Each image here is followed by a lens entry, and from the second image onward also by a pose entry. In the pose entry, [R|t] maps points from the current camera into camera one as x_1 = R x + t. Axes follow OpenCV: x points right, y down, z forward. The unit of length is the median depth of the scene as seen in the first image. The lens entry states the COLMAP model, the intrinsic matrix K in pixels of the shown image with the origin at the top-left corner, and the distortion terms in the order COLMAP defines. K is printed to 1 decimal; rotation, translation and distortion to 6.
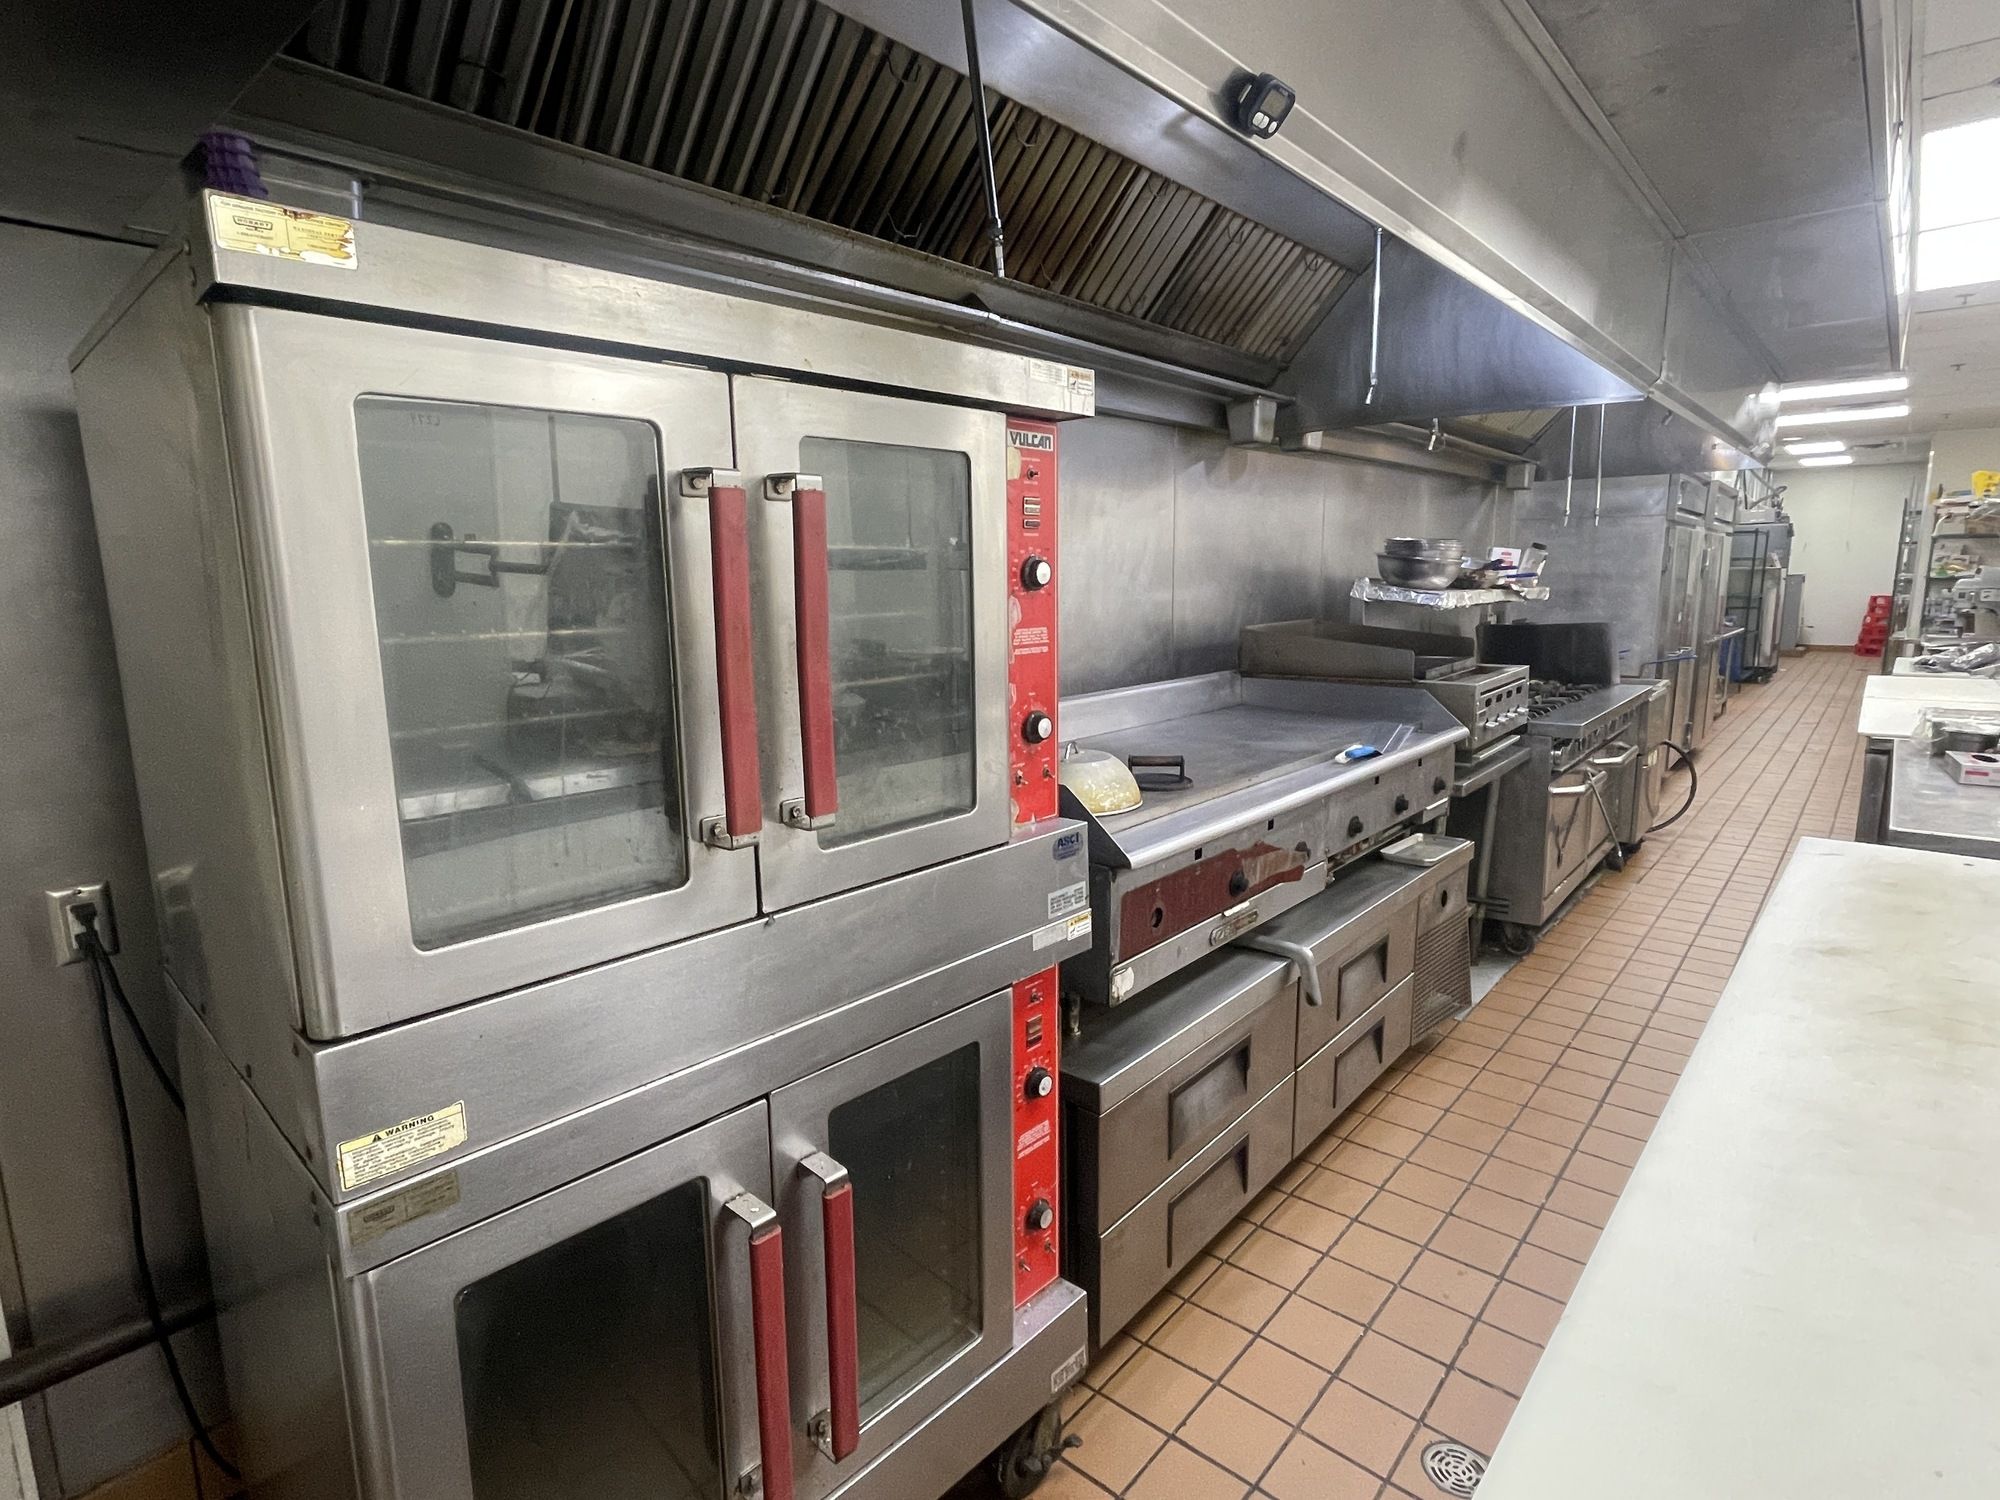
lens RADIAL K [[1031.3, 0, 1000.0], [0, 1031.3, 750.0], [0, 0, 1]] dist [0.002763, -0.000195]
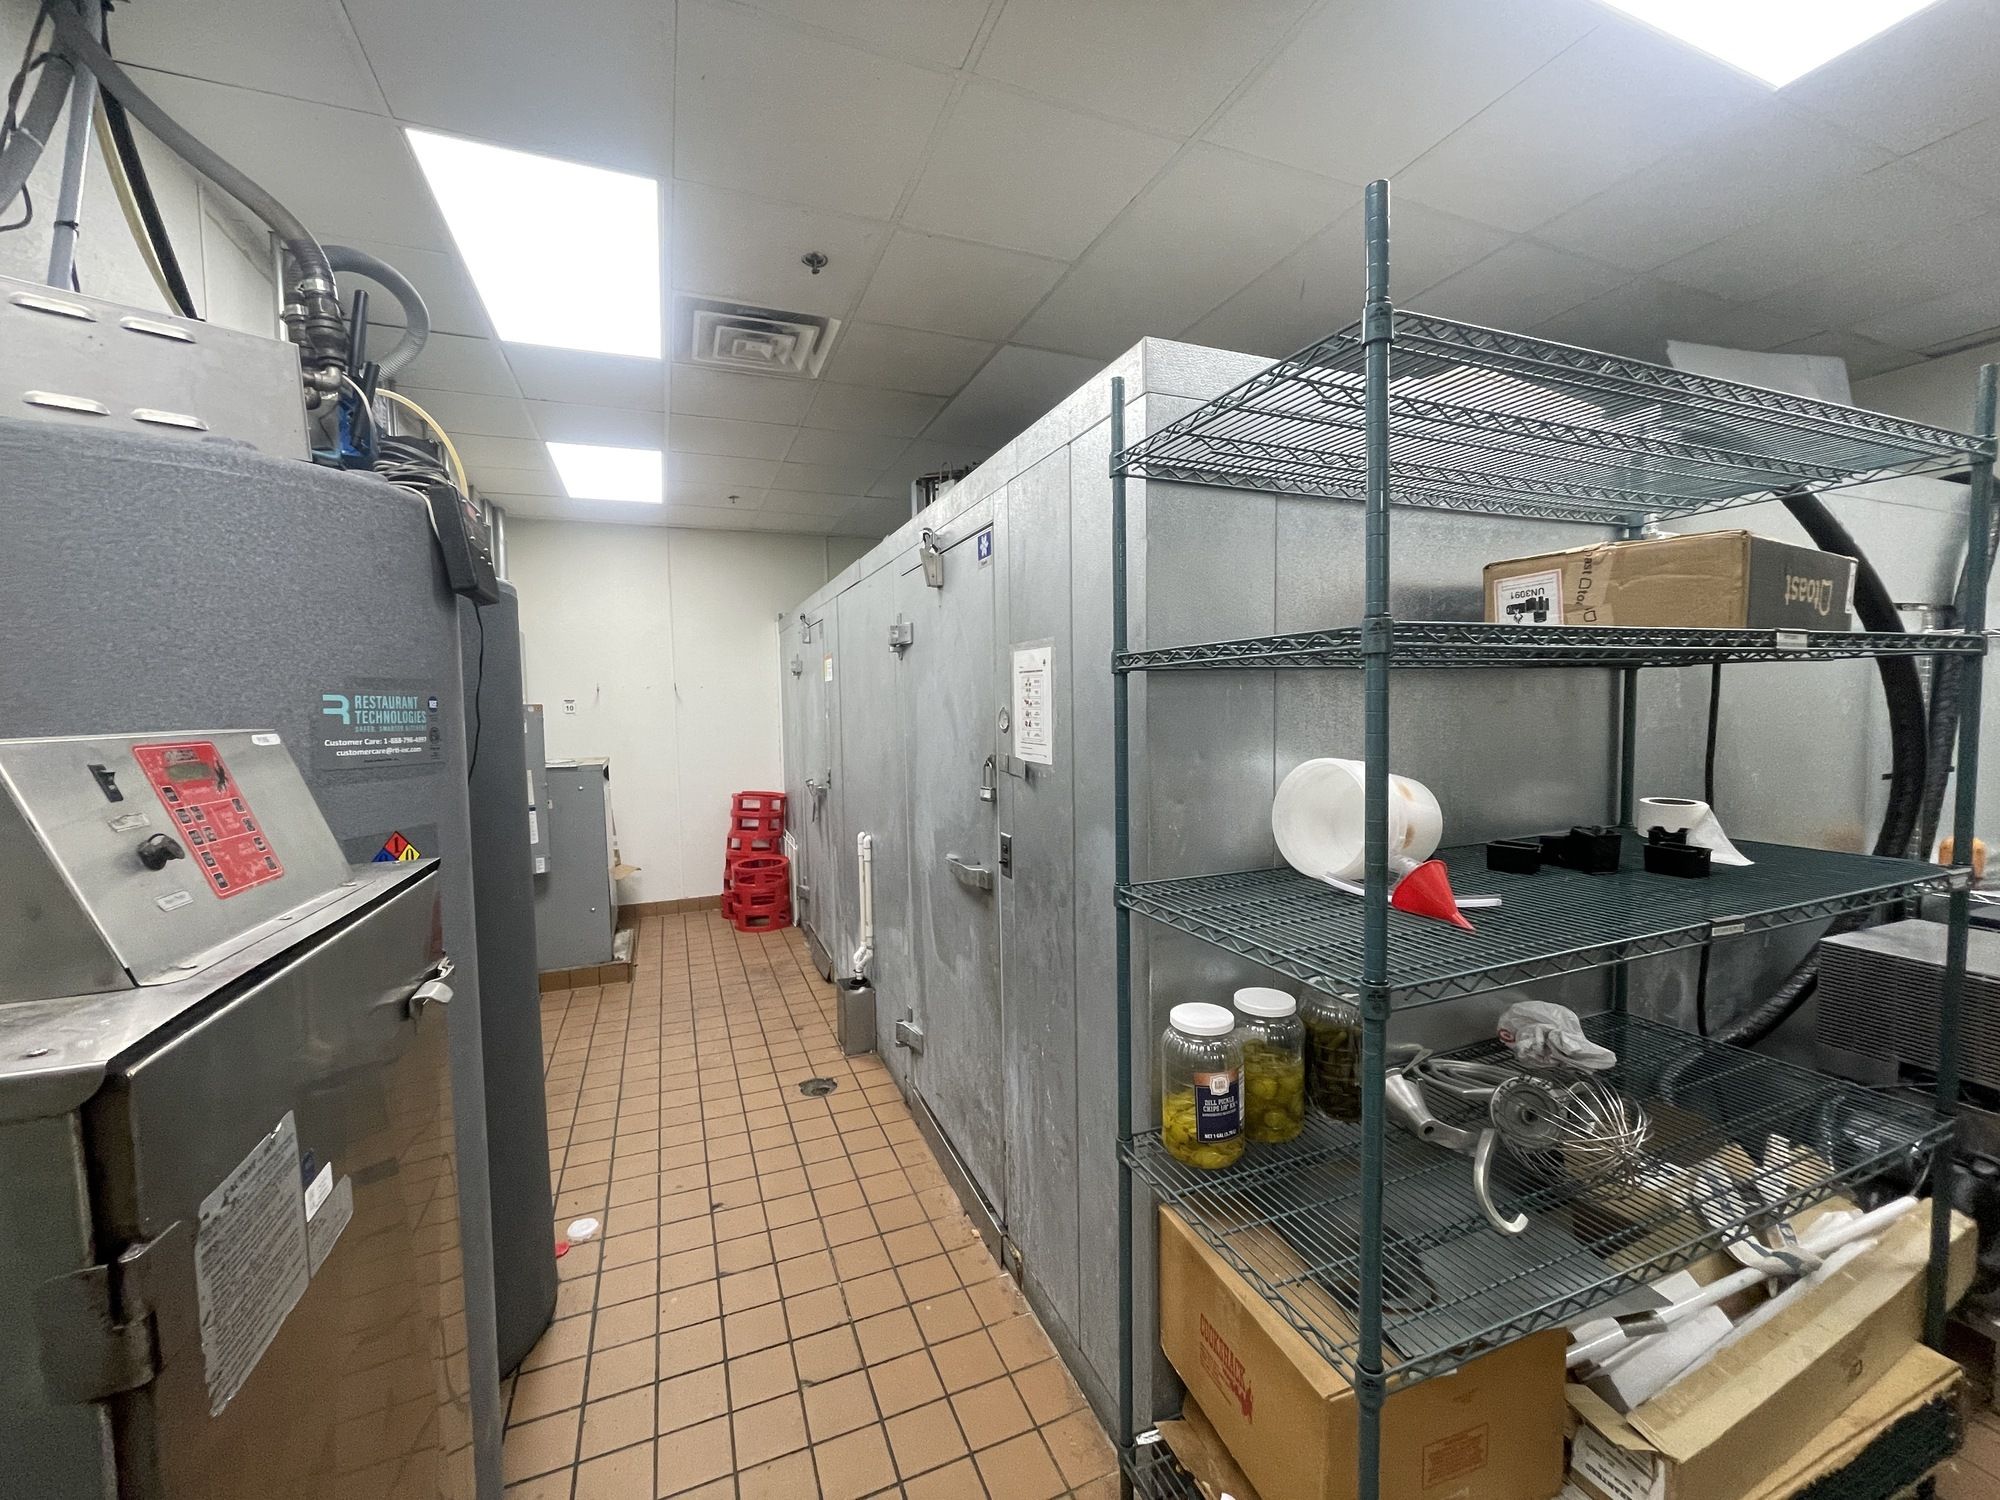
lens RADIAL K [[800.3, 0, 1000.0], [0, 800.3, 750.0], [0, 0, 1]] dist [0.011575, 0.000007]
pose [[0.440318, -0.053268, 0.896260, 0.574713], [0.158073, 0.987245, -0.018983, -0.145880], [-0.883817, 0.150033, 0.443122, 0.735509]]
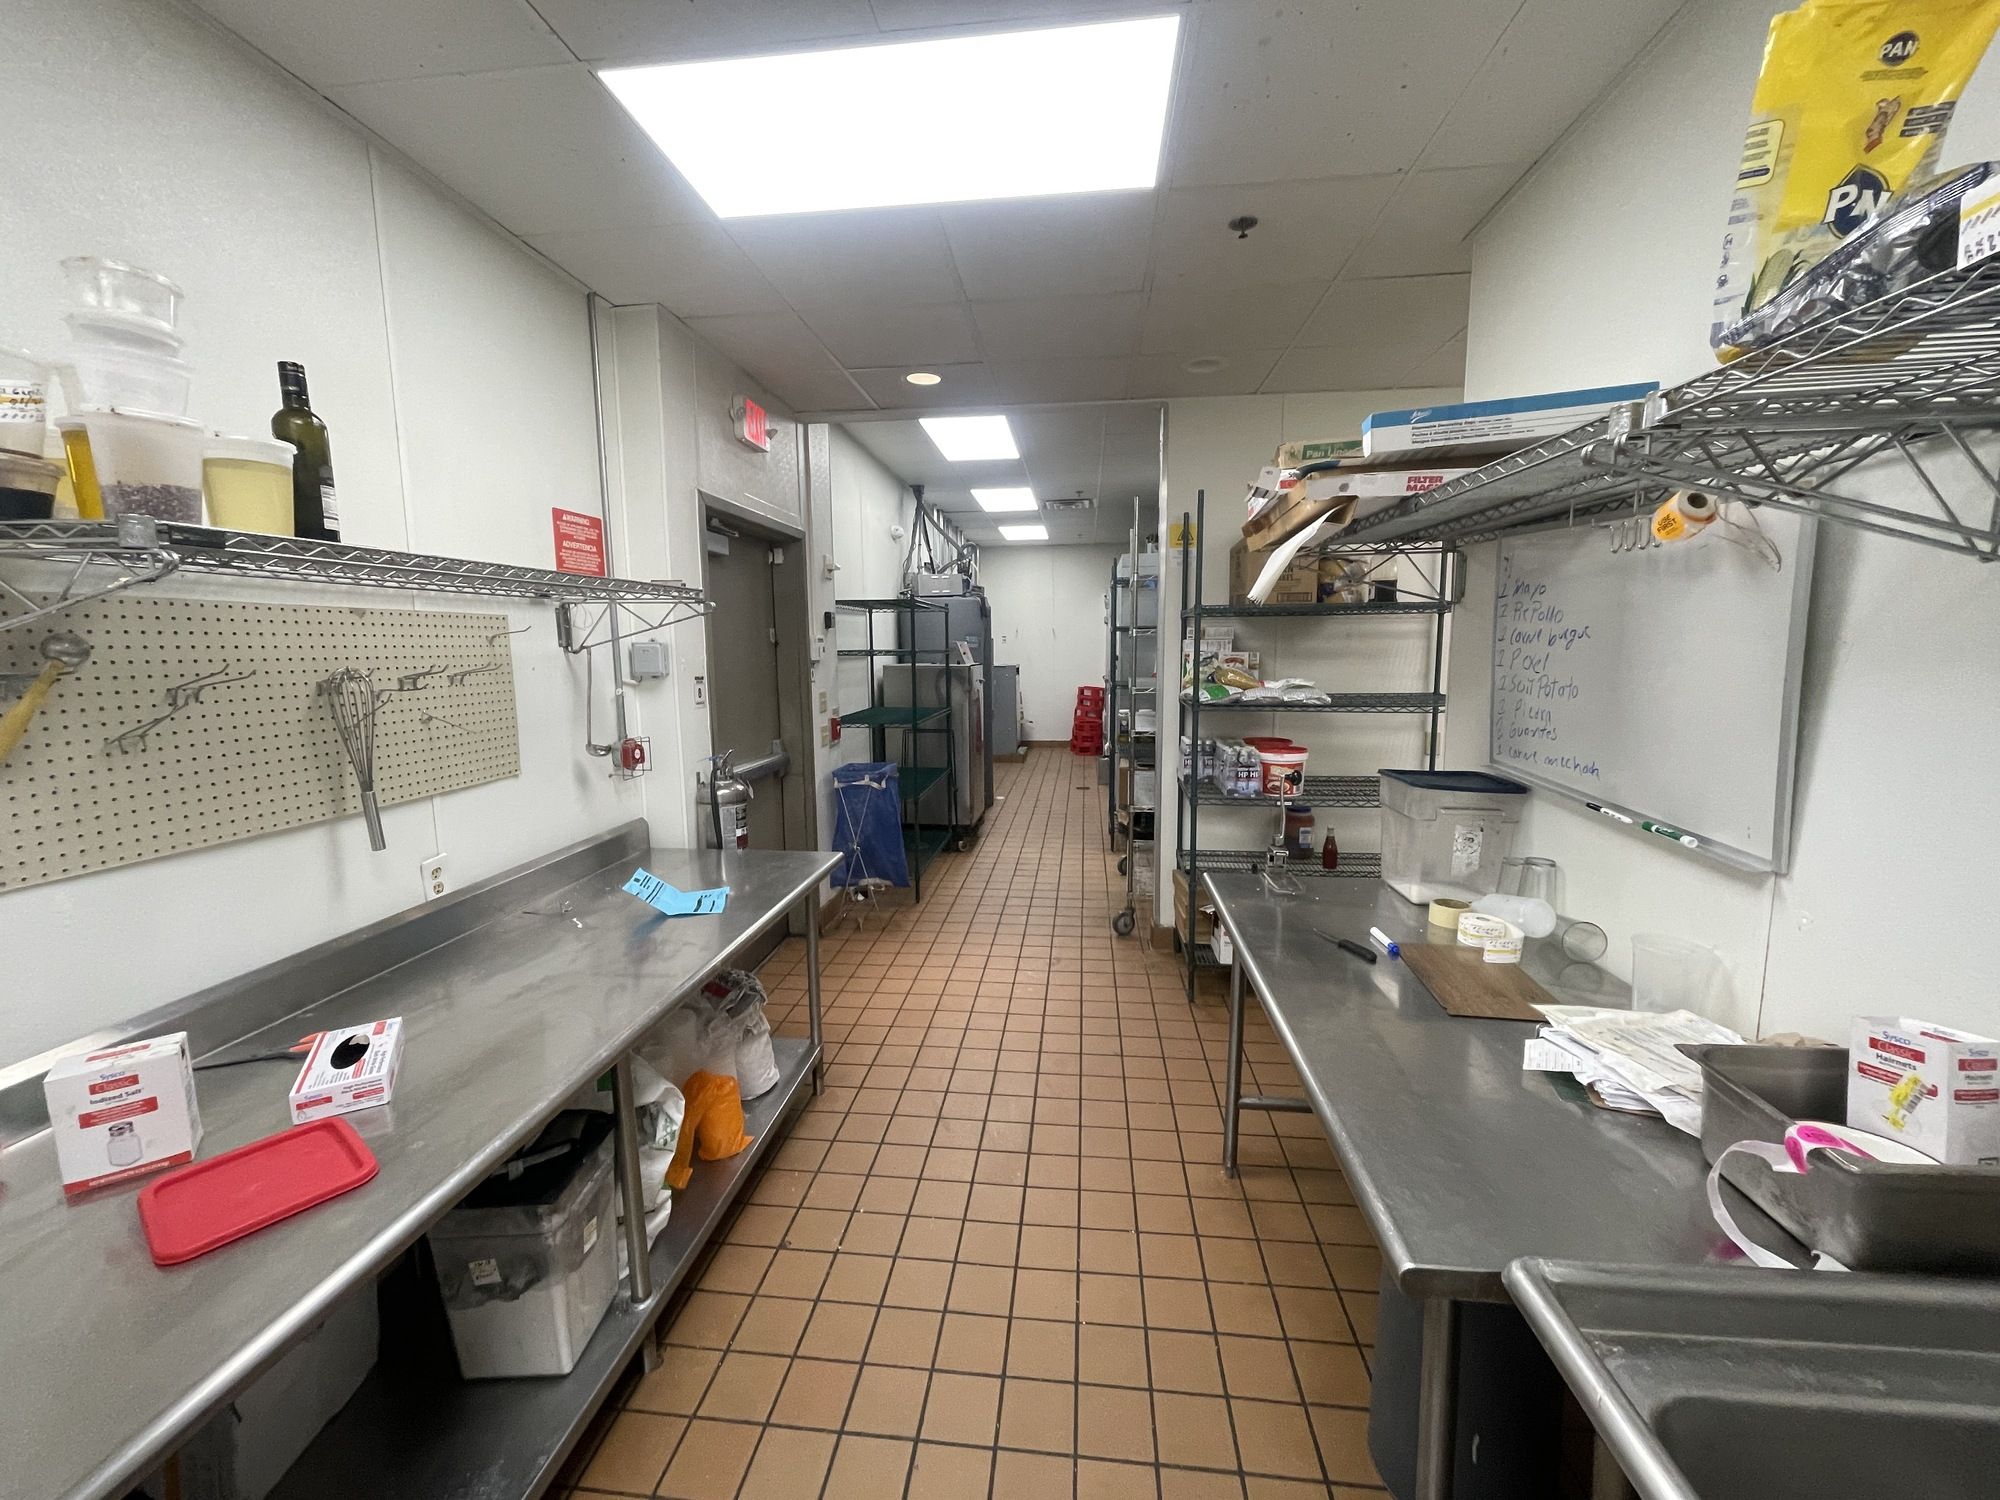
lens RADIAL K [[800.3, 0, 1000.0], [0, 800.3, 750.0], [0, 0, 1]] dist [0.011575, 0.000007]
pose [[0.820279, -0.069785, 0.567691, 0.384773], [0.095987, 0.995248, -0.016353, -0.090590], [-0.563852, 0.067905, 0.823079, 0.465954]]
